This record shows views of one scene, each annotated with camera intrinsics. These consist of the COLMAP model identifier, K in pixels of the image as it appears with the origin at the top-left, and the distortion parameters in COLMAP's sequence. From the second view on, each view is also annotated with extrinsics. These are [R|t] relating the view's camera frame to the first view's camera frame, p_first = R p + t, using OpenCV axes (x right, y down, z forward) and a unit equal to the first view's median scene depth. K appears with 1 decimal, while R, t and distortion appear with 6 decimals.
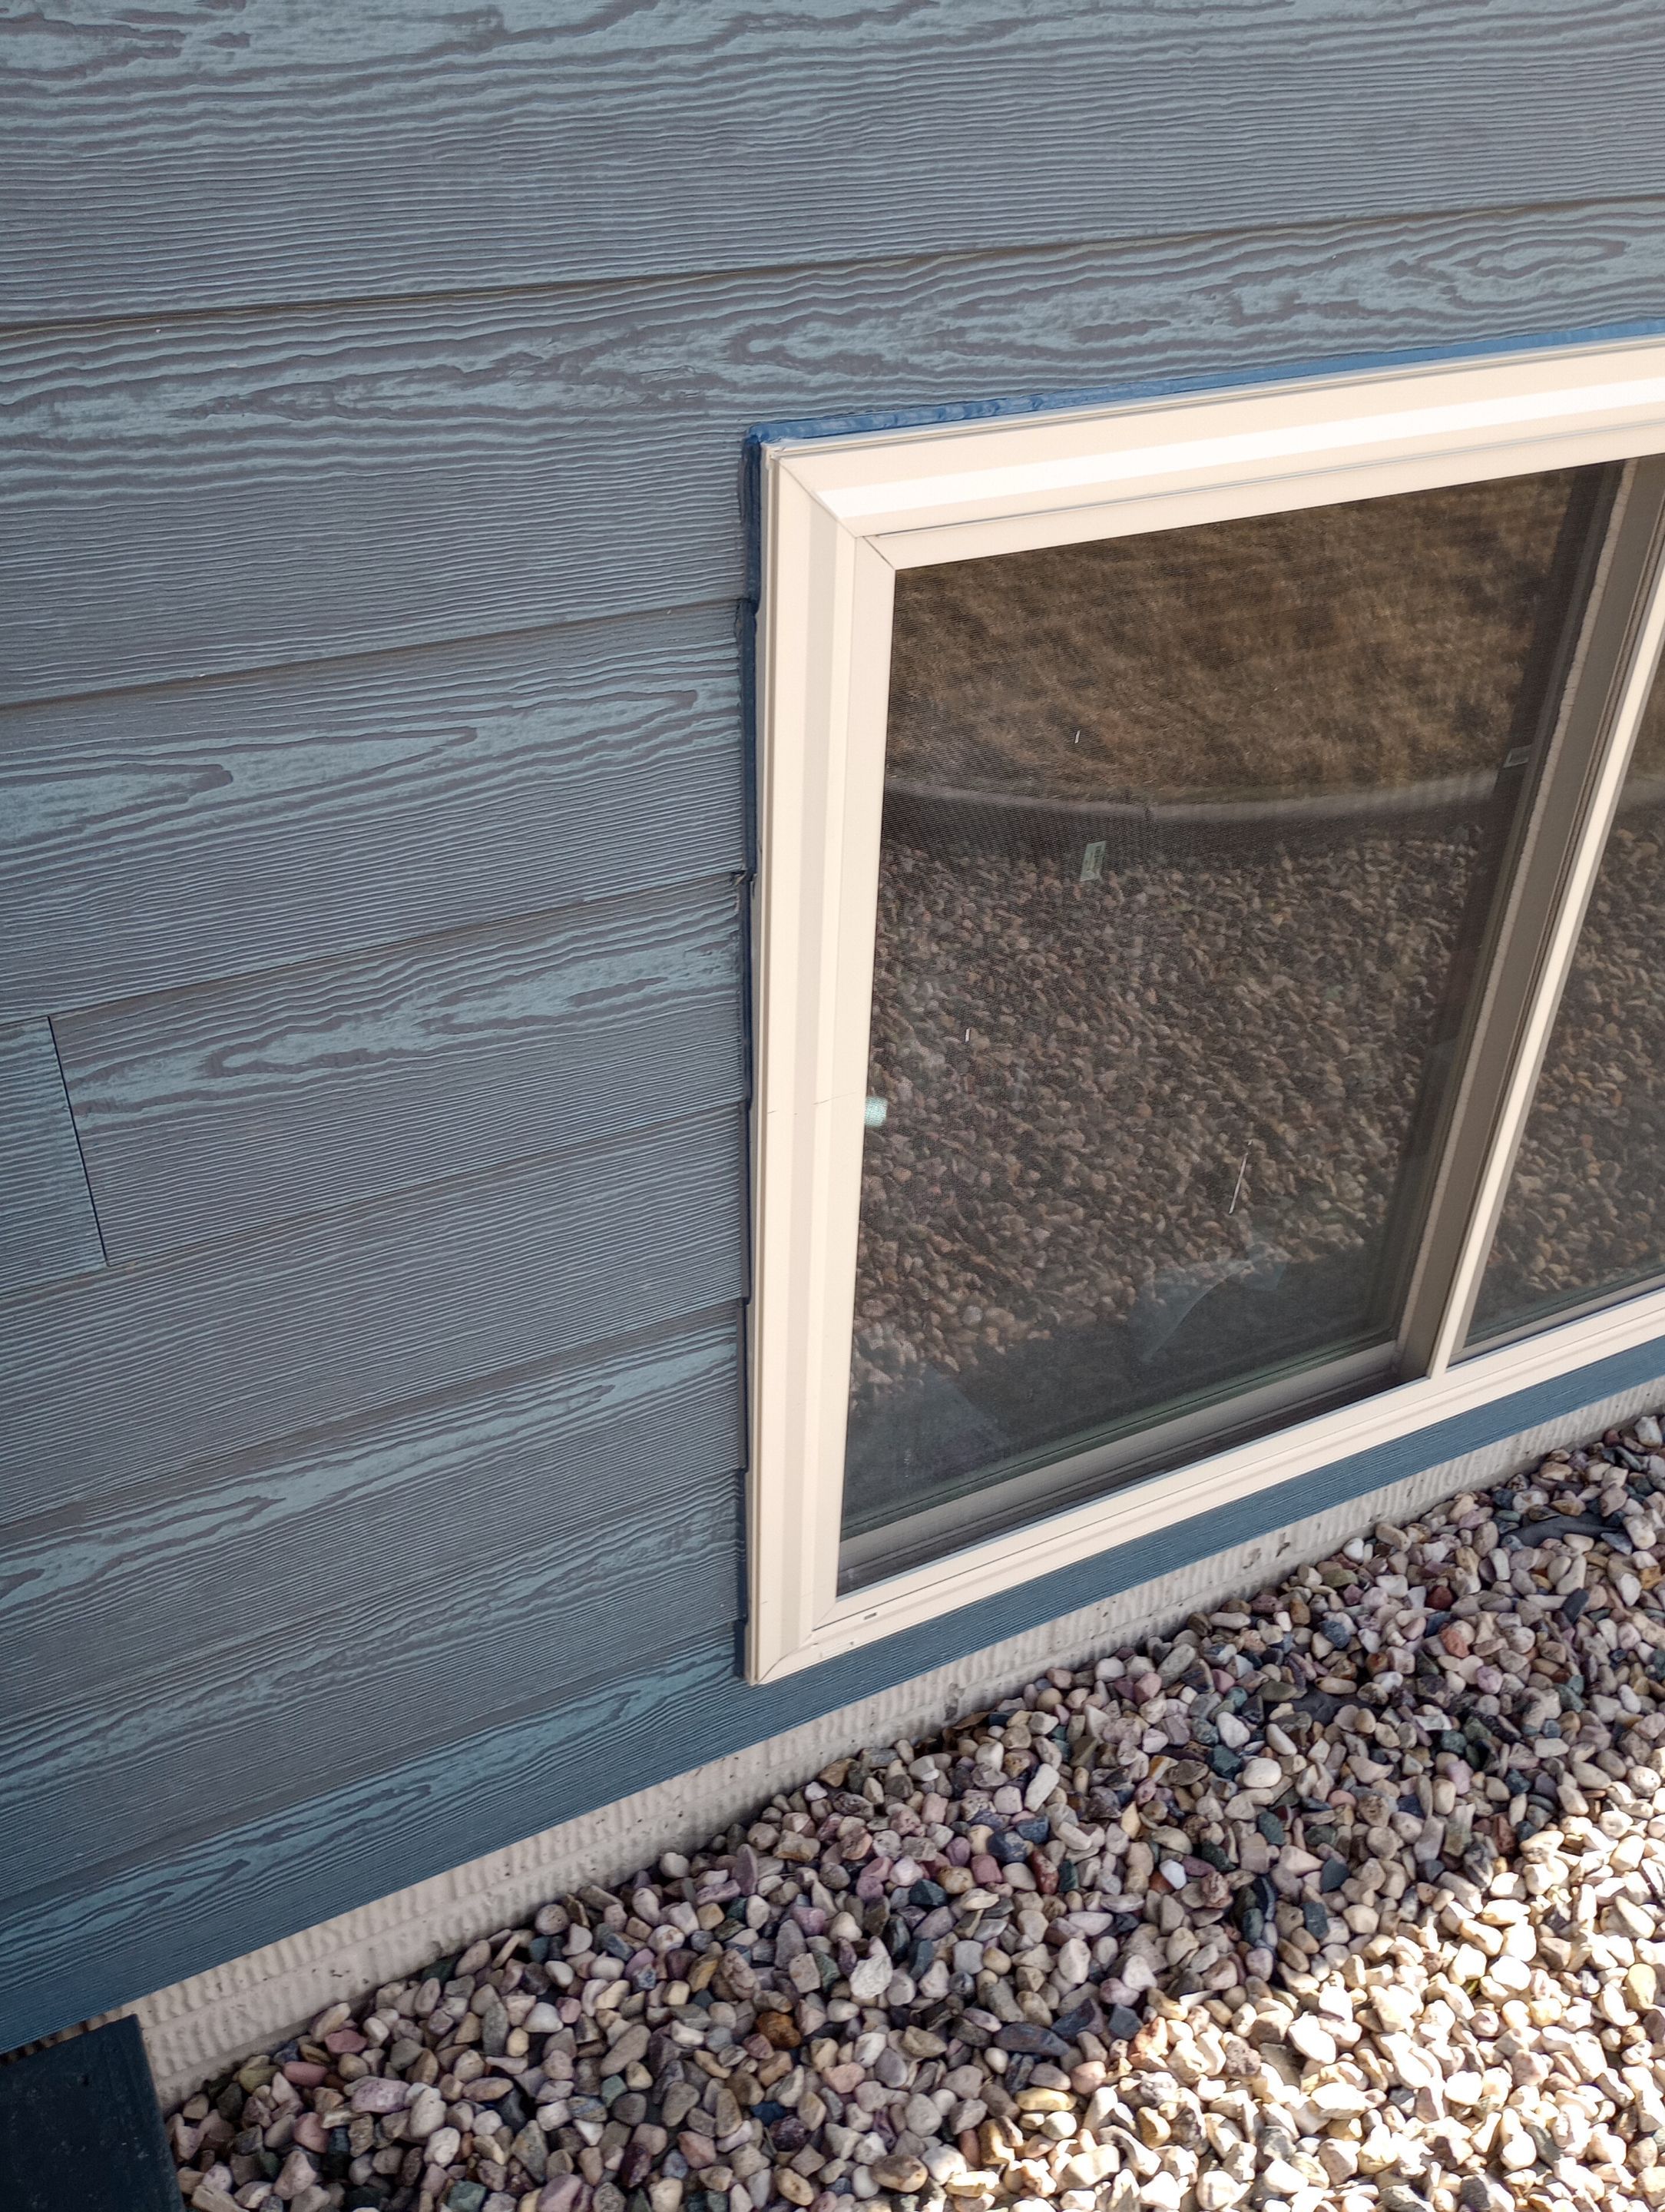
lens RADIAL K [[1995.9, 0, 832.6], [0, 1995.9, 1111.3], [0, 0, 1]] dist [0.013249, -0.006653]
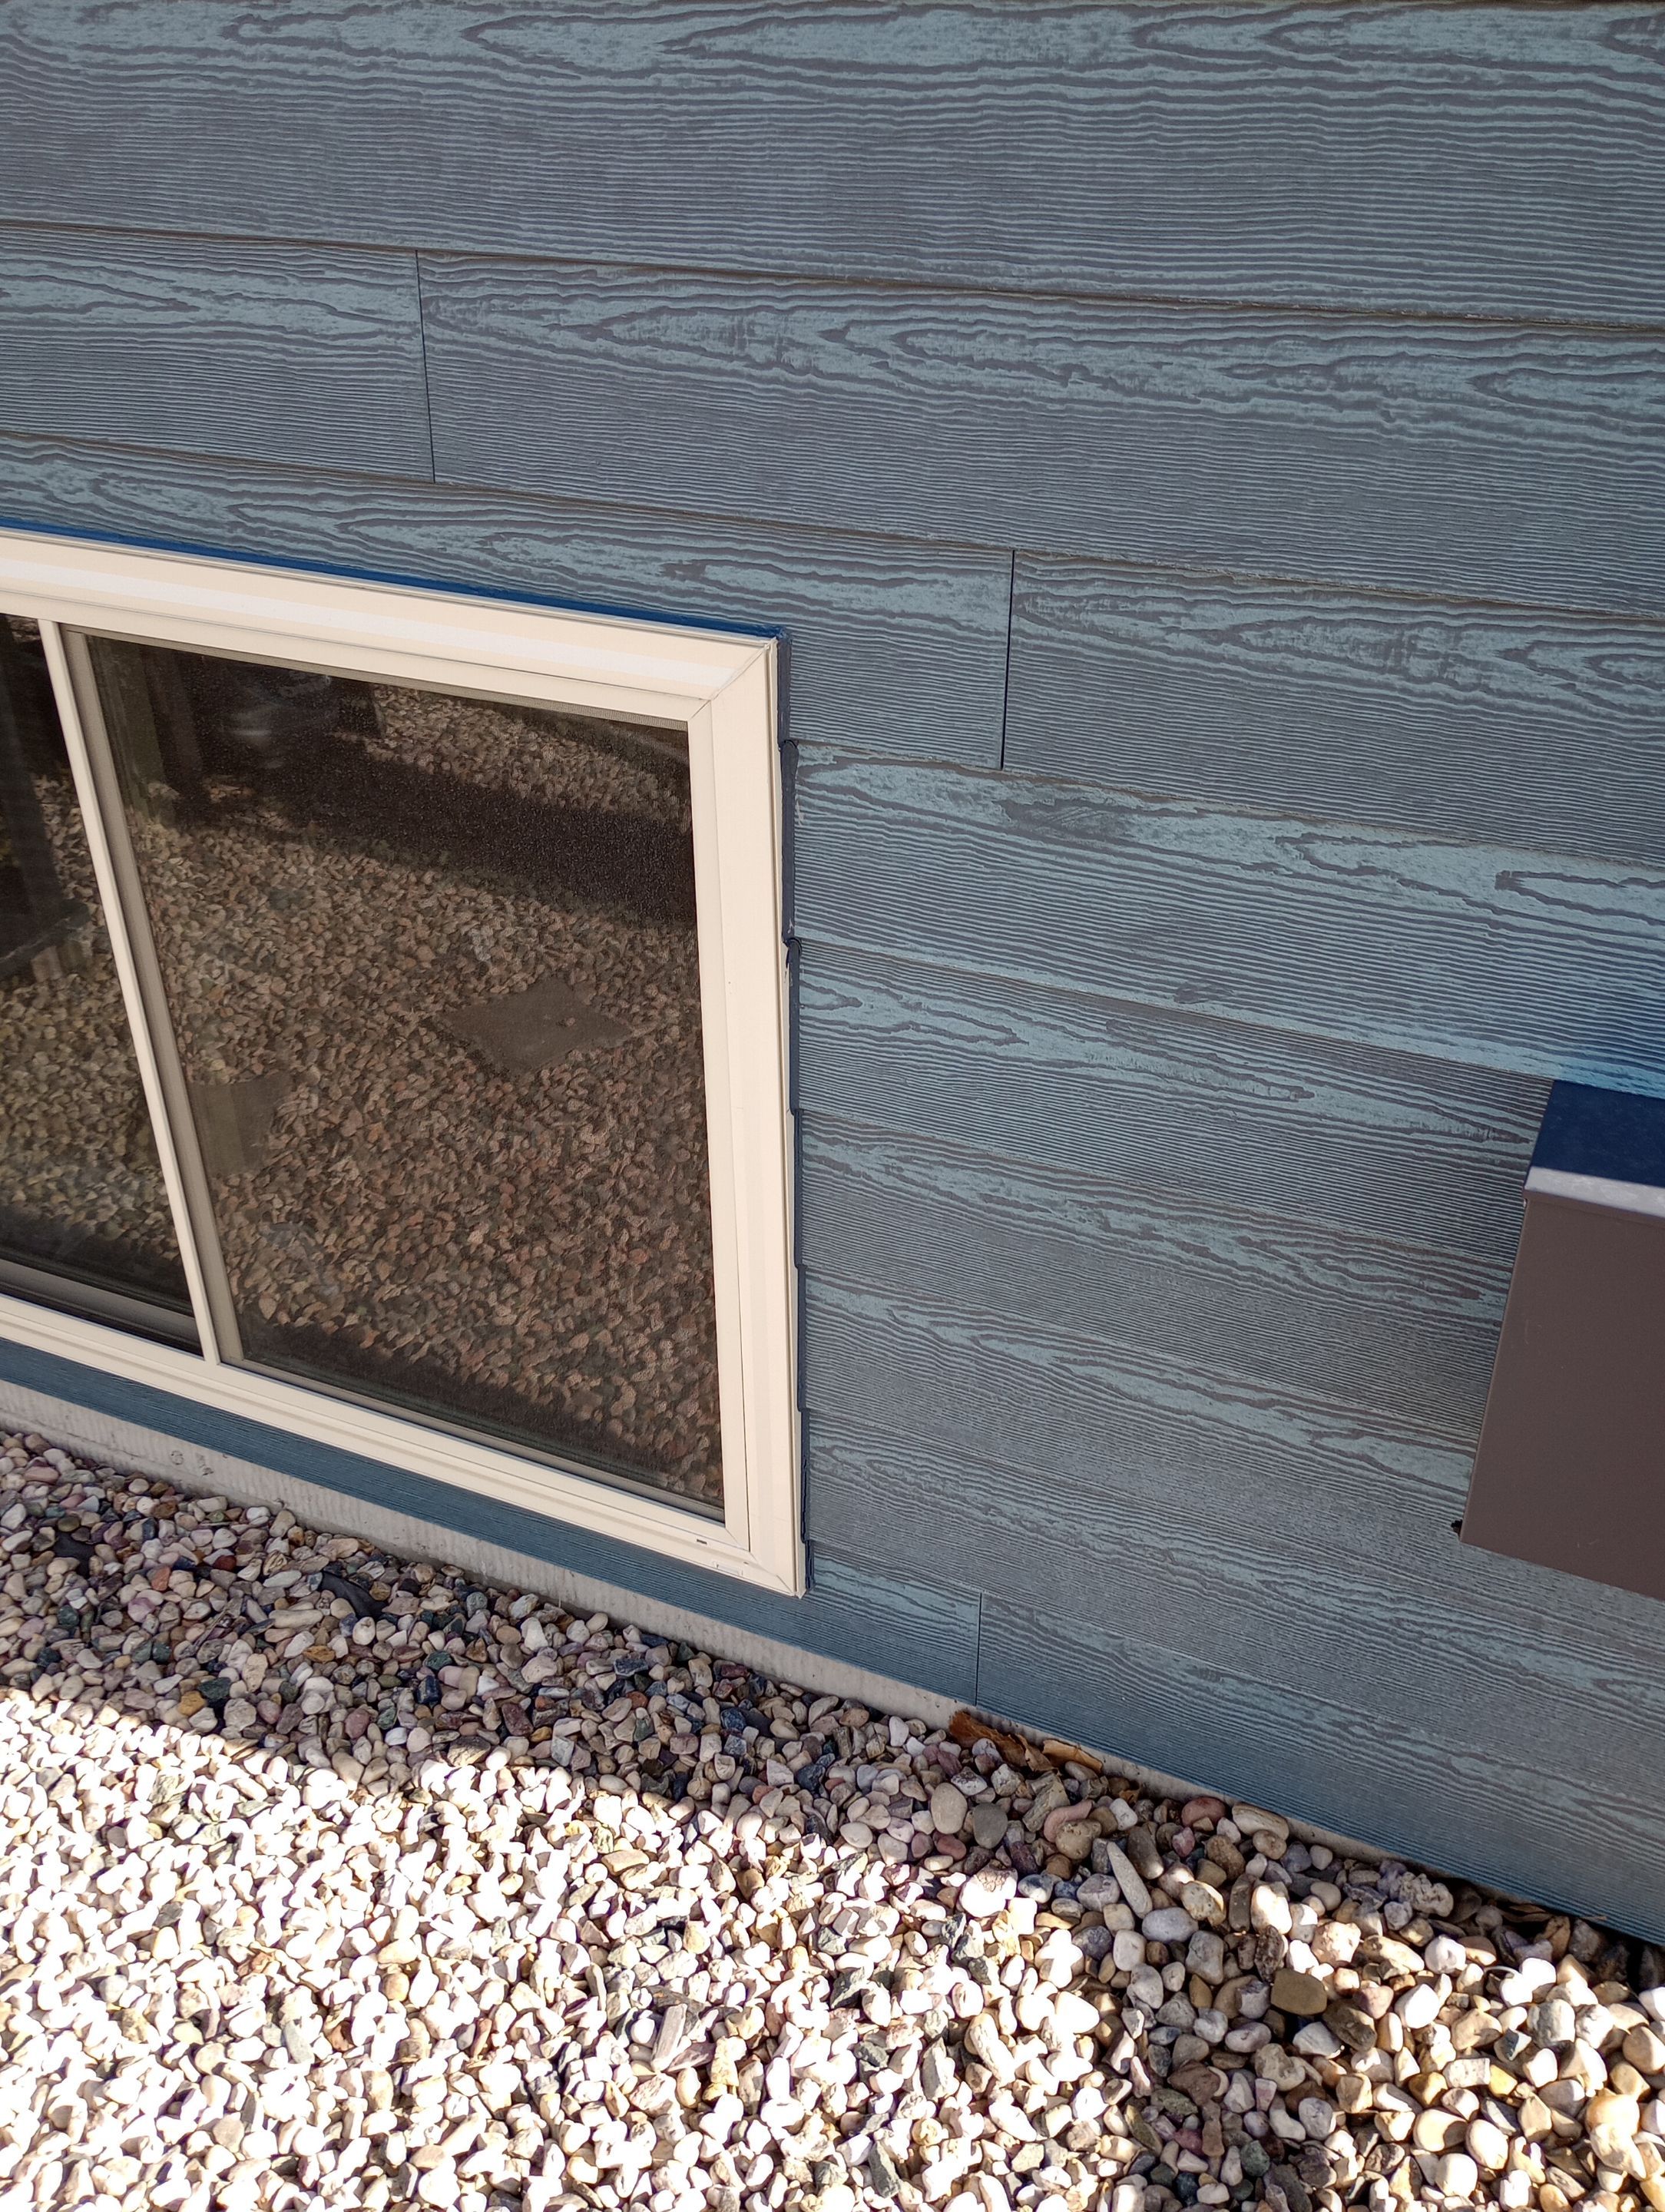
lens RADIAL K [[1879.7, 0, 836.2], [0, 1879.7, 1104.6], [0, 0, 1]] dist [0.039257, -0.066532]
pose [[0.638624, 0.371005, -0.674177, 1.944344], [-0.435089, 0.896708, 0.081321, -0.415742], [0.634711, 0.241393, 0.734079, 0.539446]]
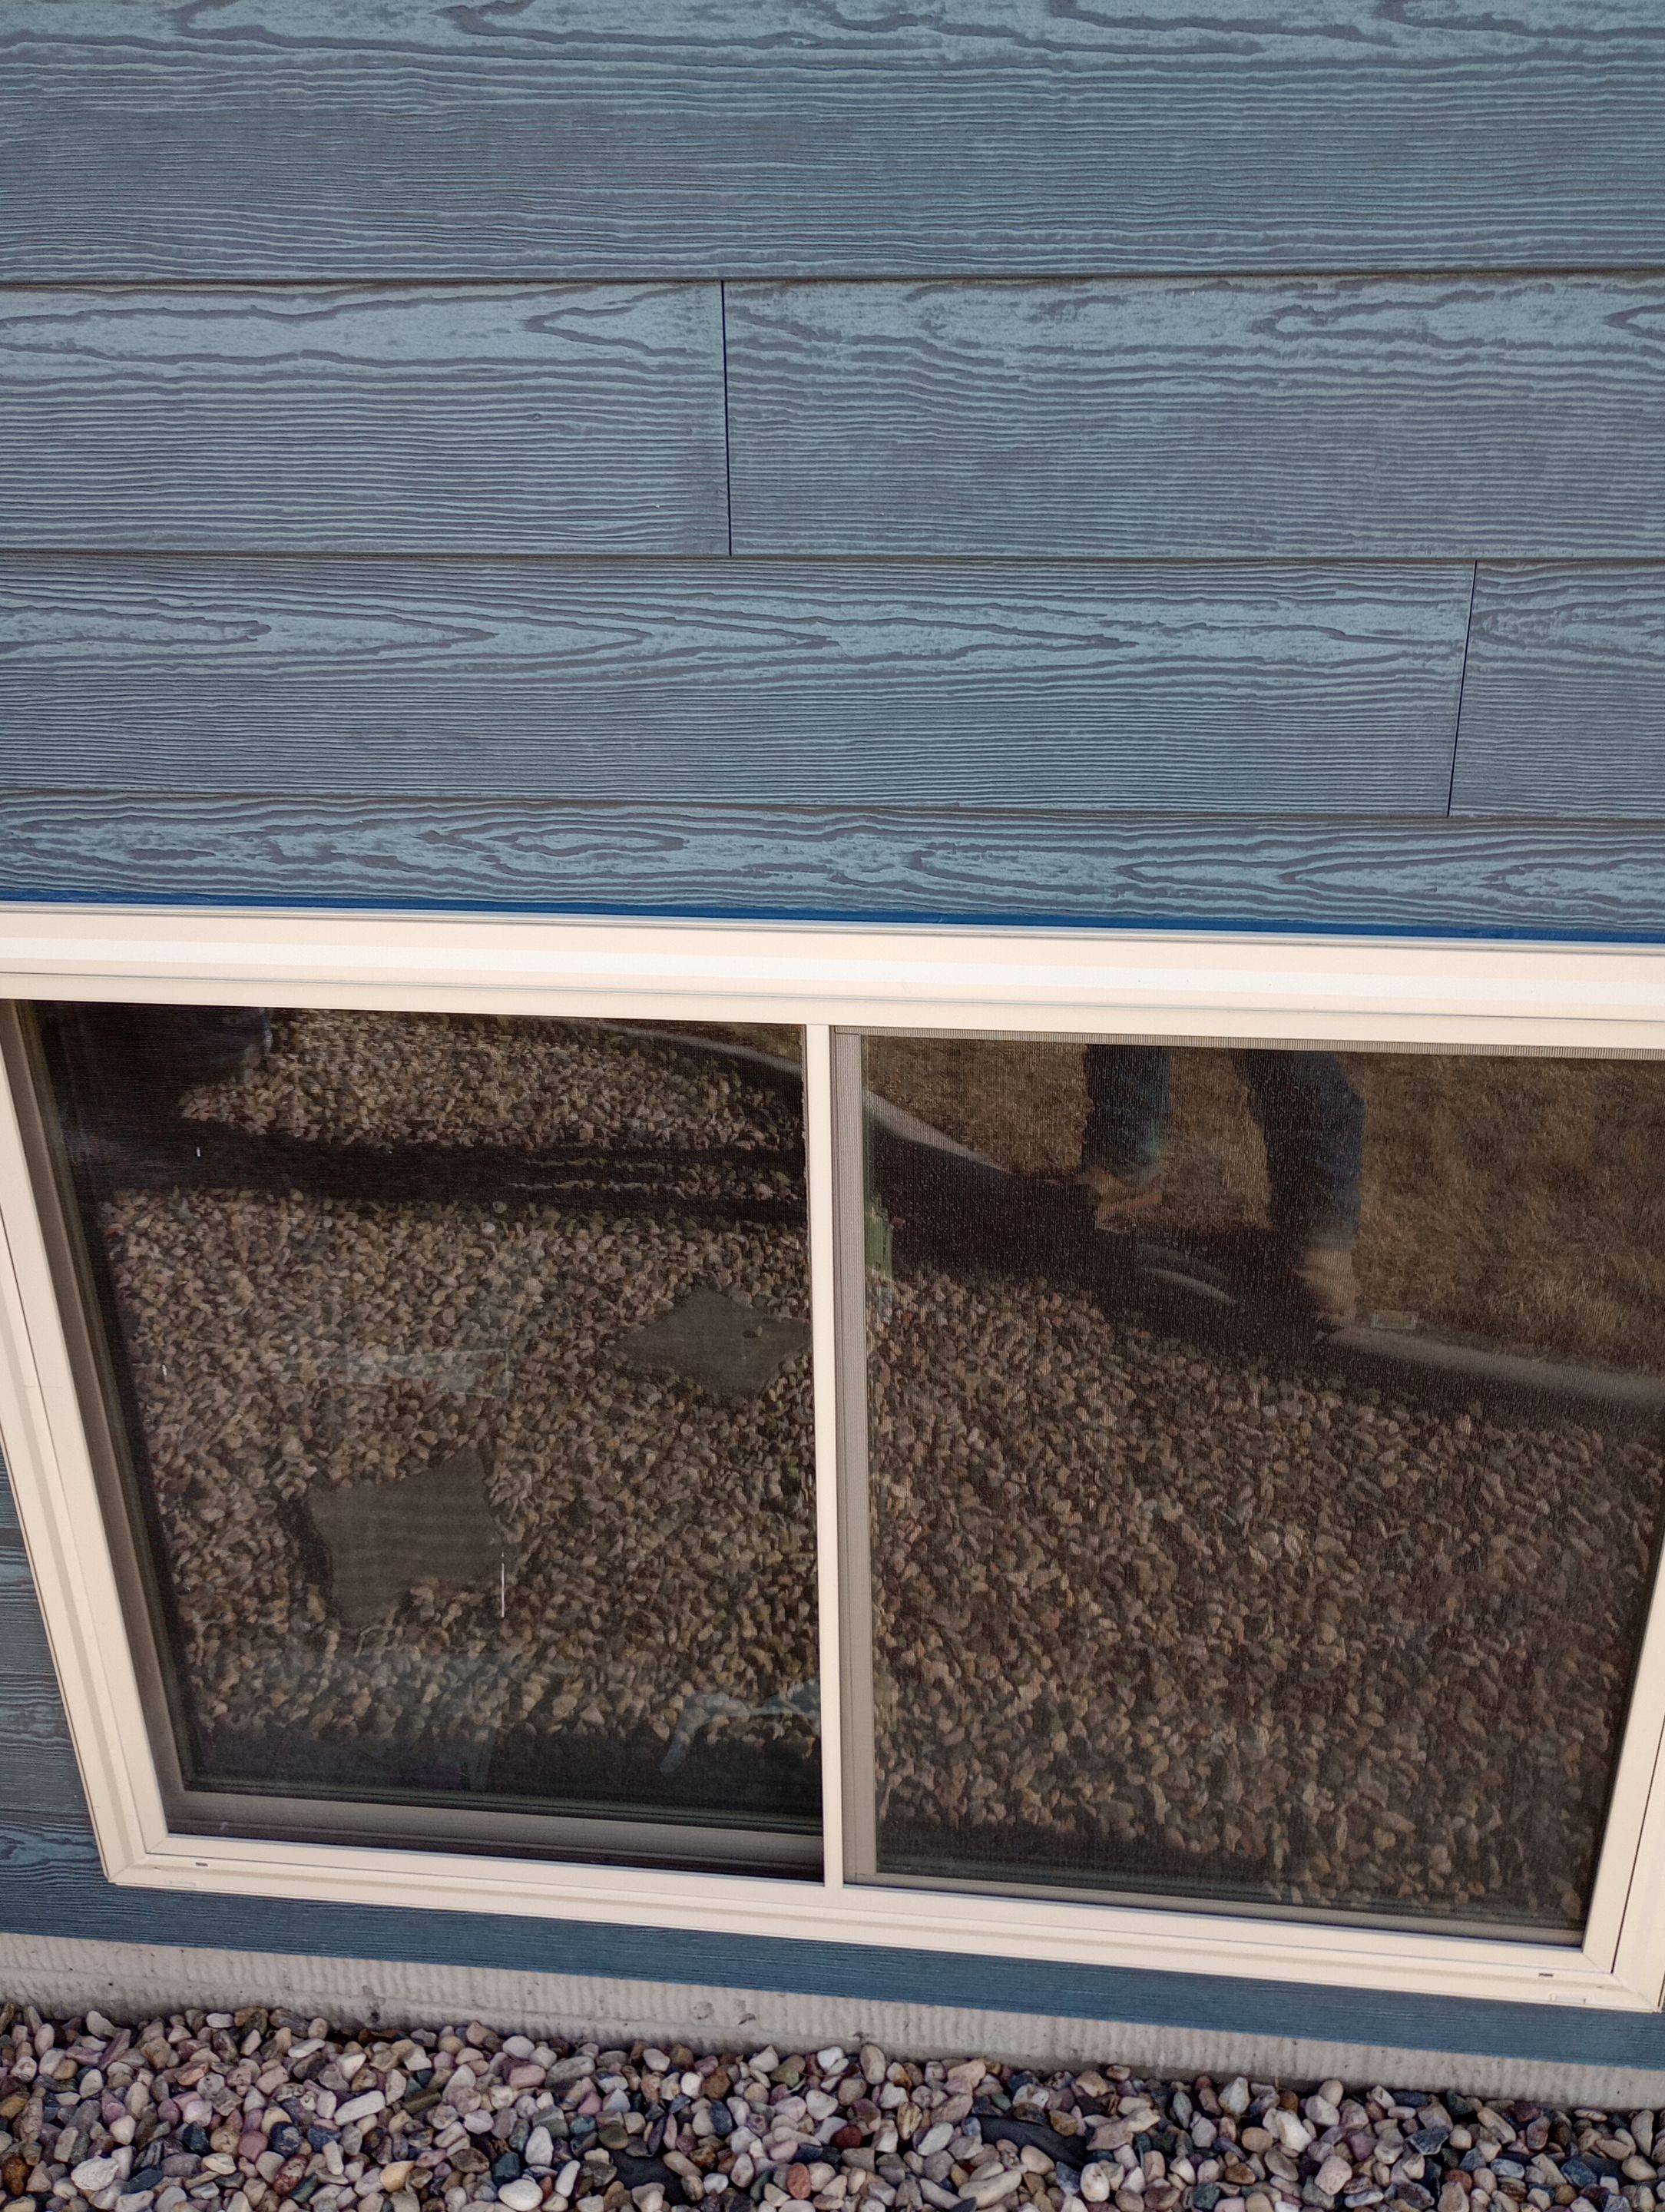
lens RADIAL K [[1868.1, 0, 832.2], [0, 1868.1, 1103.9], [0, 0, 1]] dist [0.038513, -0.049621]
pose [[0.834889, 0.185451, -0.518237, 1.088073], [-0.286423, 0.950389, -0.121336, -0.189168], [0.470024, 0.249737, 0.846586, 0.173182]]
